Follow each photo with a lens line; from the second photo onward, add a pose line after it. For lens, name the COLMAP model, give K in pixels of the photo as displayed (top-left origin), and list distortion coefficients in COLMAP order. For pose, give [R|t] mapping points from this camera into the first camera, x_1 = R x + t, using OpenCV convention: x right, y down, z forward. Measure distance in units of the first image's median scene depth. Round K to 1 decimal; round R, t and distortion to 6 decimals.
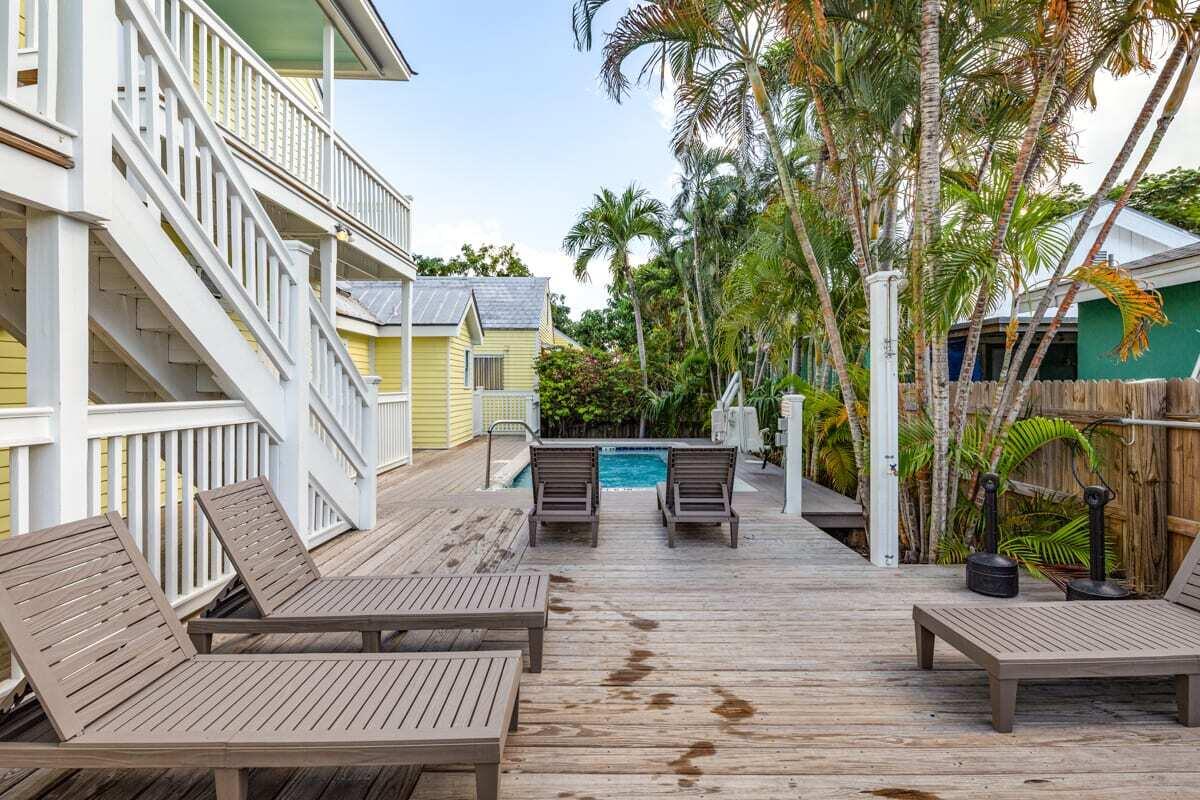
lens RADIAL K [[575.1, 0, 596.0], [0, 575.1, 392.2], [0, 0, 1]] dist [0.002526, -0.000695]
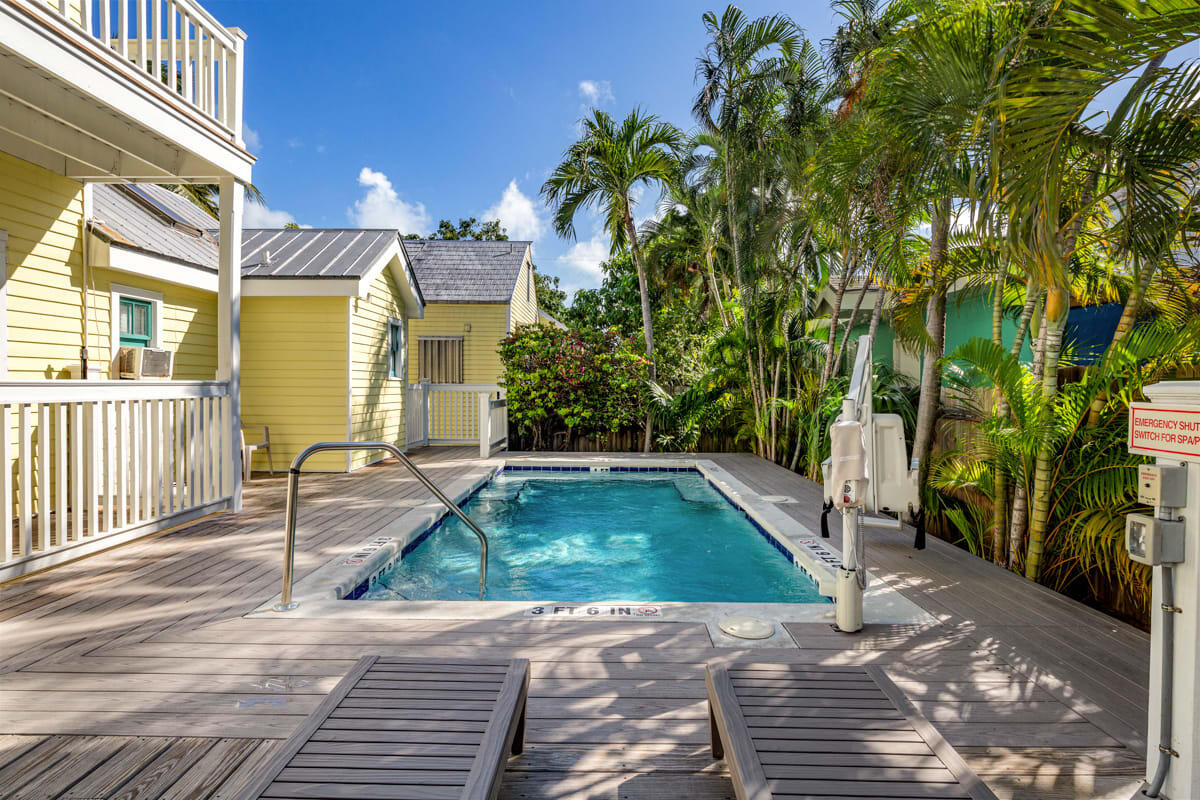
lens RADIAL K [[575.1, 0, 601.0], [0, 575.1, 390.1], [0, 0, 1]] dist [0.002526, -0.000695]
pose [[0.999994, 0.002382, 0.002602, 0.018748], [-0.002385, 0.999997, 0.001029, 0.003465], [-0.002600, -0.001036, 0.999996, 0.276707]]
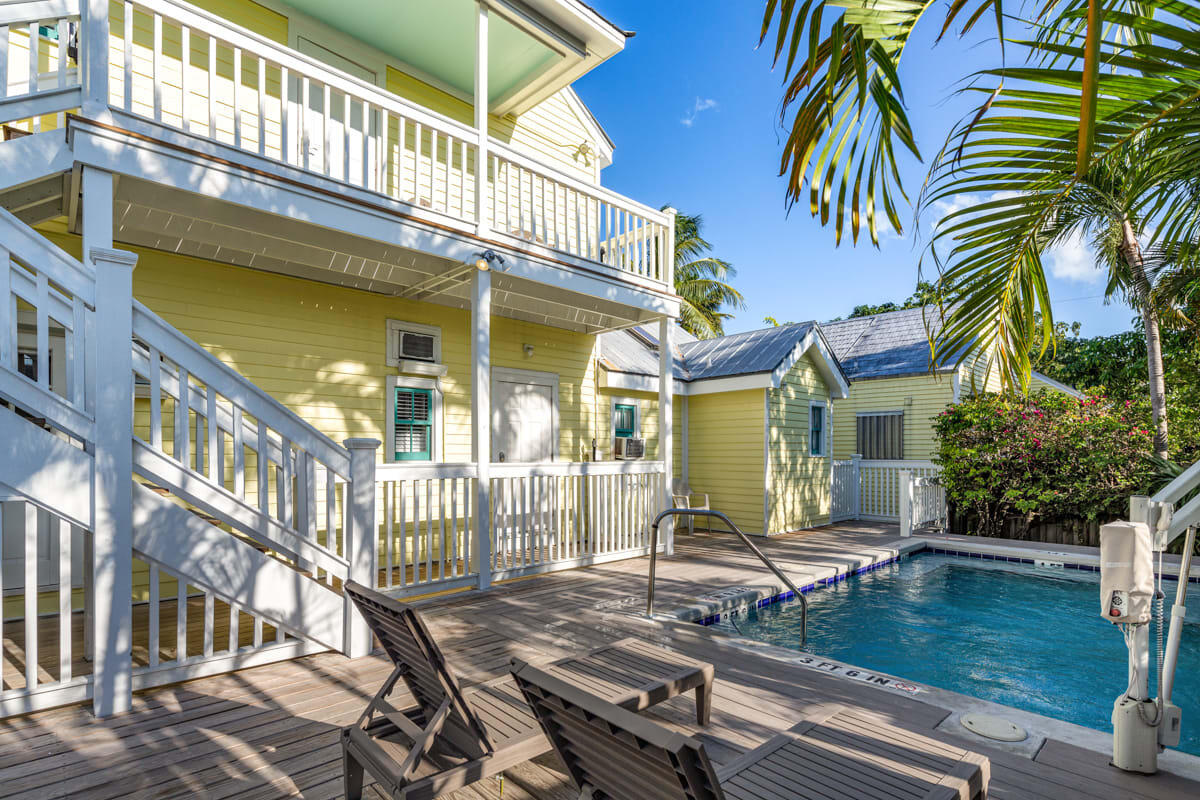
lens RADIAL K [[575.1, 0, 610.3], [0, 575.1, 461.8], [0, 0, 1]] dist [0.002526, -0.000695]
pose [[0.698945, 0.008936, -0.715120, 0.108568], [-0.006627, 0.999960, 0.006018, -0.002896], [0.715145, 0.000533, 0.698976, 0.251540]]
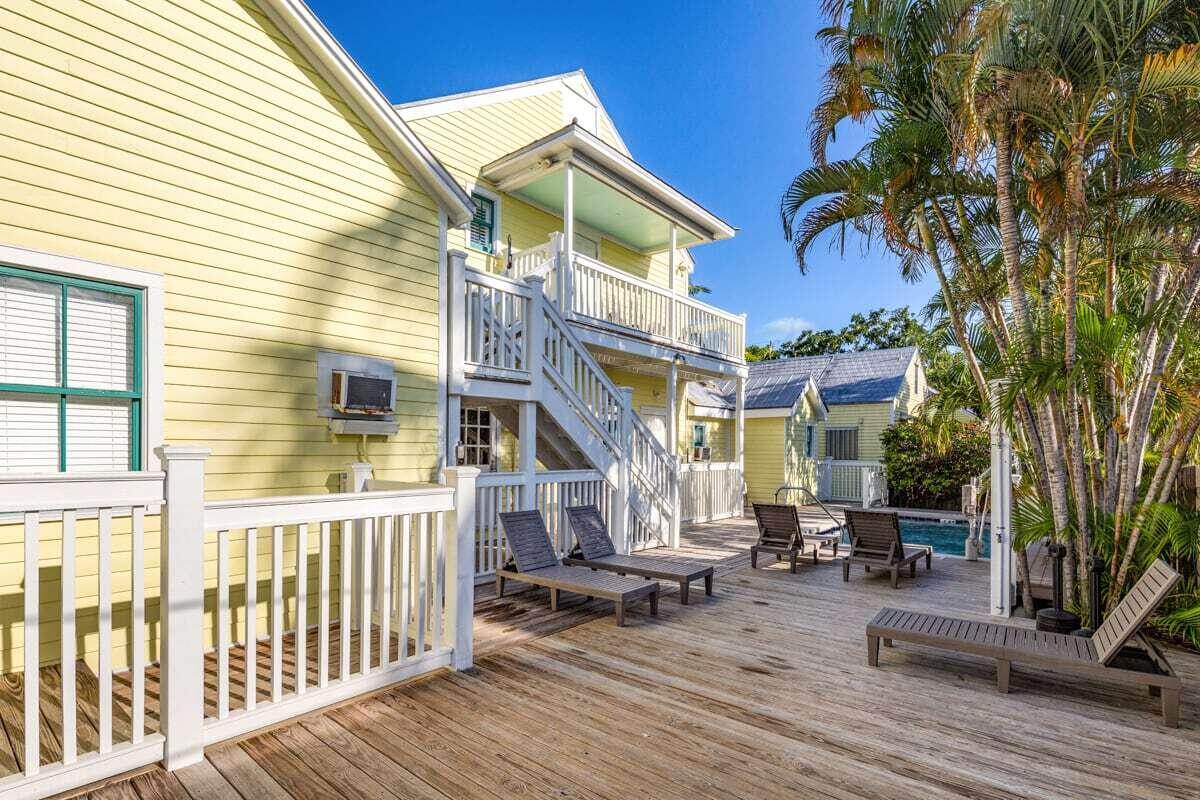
lens RADIAL K [[575.1, 0, 603.9], [0, 575.1, 461.4], [0, 0, 1]] dist [0.002526, -0.000695]
pose [[0.773482, 0.015947, -0.633618, 0.167046], [-0.010600, 0.999869, 0.012224, -0.009693], [0.633730, -0.002739, 0.773549, -0.136389]]
